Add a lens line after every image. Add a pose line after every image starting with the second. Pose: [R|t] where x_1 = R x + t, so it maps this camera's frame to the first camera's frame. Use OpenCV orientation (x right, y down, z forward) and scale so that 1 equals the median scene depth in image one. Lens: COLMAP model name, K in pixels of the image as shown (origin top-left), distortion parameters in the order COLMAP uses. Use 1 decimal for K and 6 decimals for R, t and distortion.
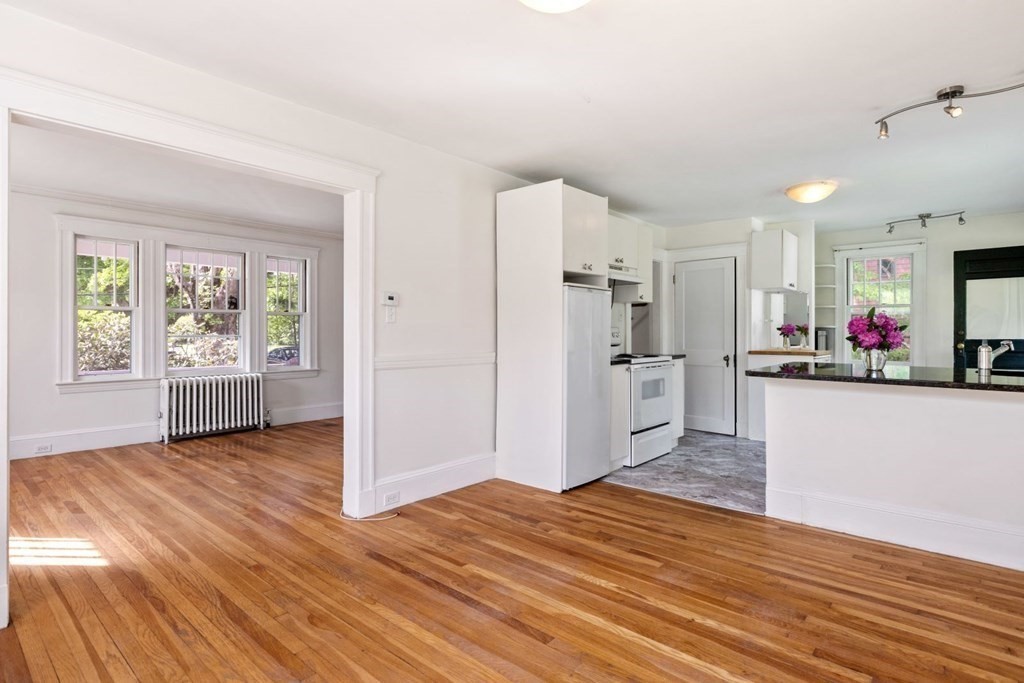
lens RADIAL K [[522.1, 0, 512.9], [0, 522.1, 333.1], [0, 0, 1]] dist [-0.004168, -0.000541]
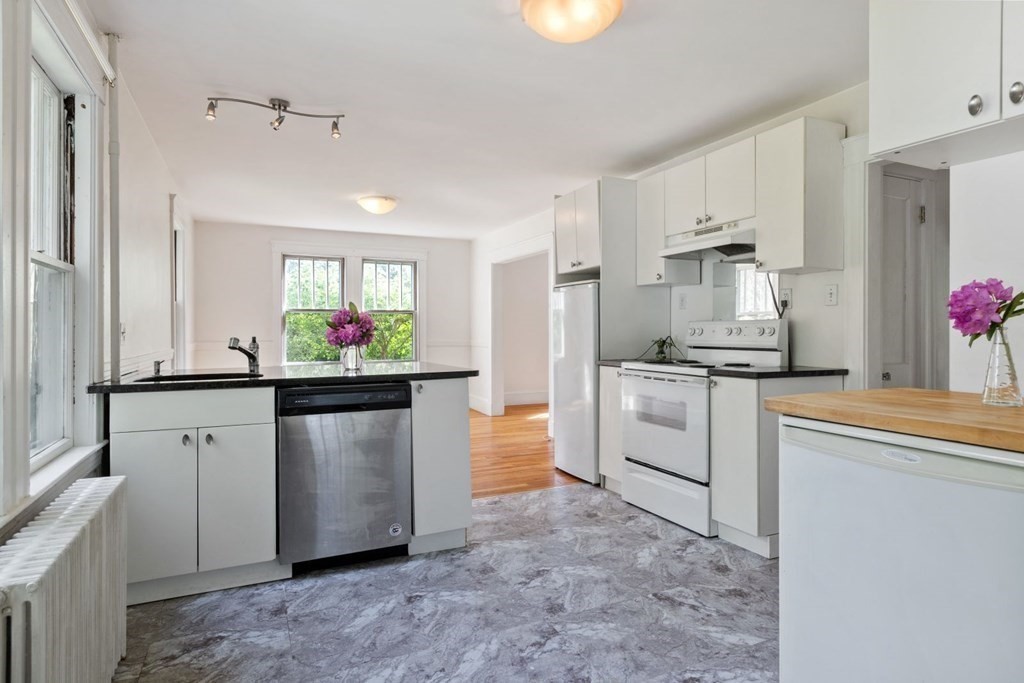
lens RADIAL K [[613.1, 0, 518.4], [0, 613.1, 343.0], [0, 0, 1]] dist [0.001565, -0.002493]
pose [[-0.403014, 0.022659, -0.914913, 1.588457], [-0.000506, 0.999688, 0.024981, -0.002786], [0.915194, 0.010530, -0.402877, 1.724768]]
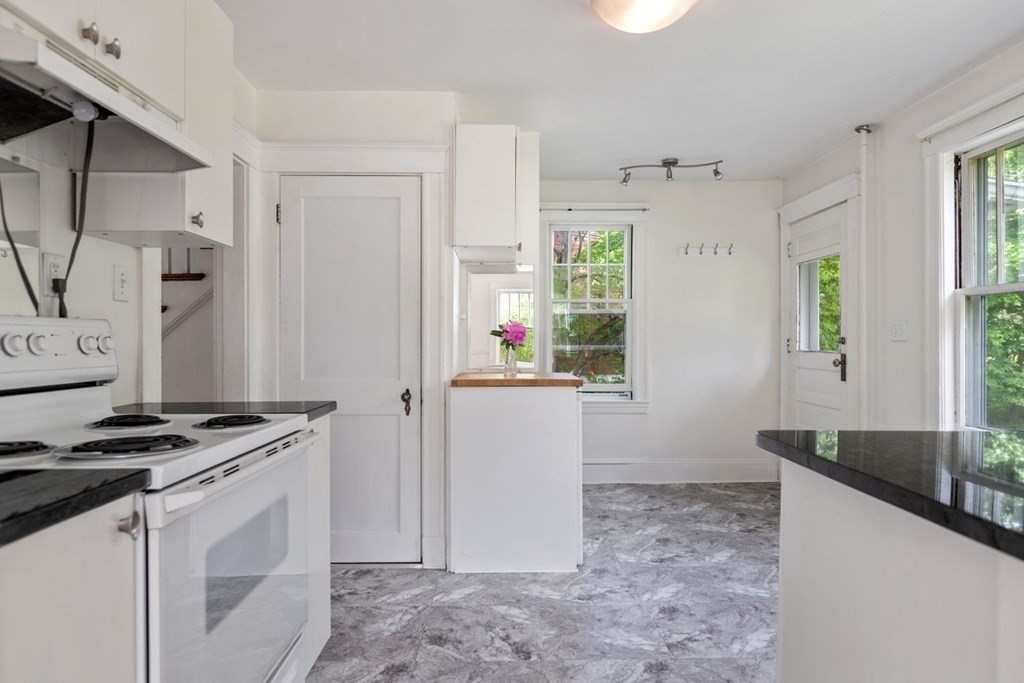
lens RADIAL K [[613.1, 0, 518.4], [0, 613.1, 343.0], [0, 0, 1]] dist [0.001565, -0.002493]
pose [[0.739618, 0.000044, 0.673027, 0.244719], [0.000898, 0.999999, -0.001053, 0.004288], [-0.673027, 0.001383, 0.739617, 1.035002]]
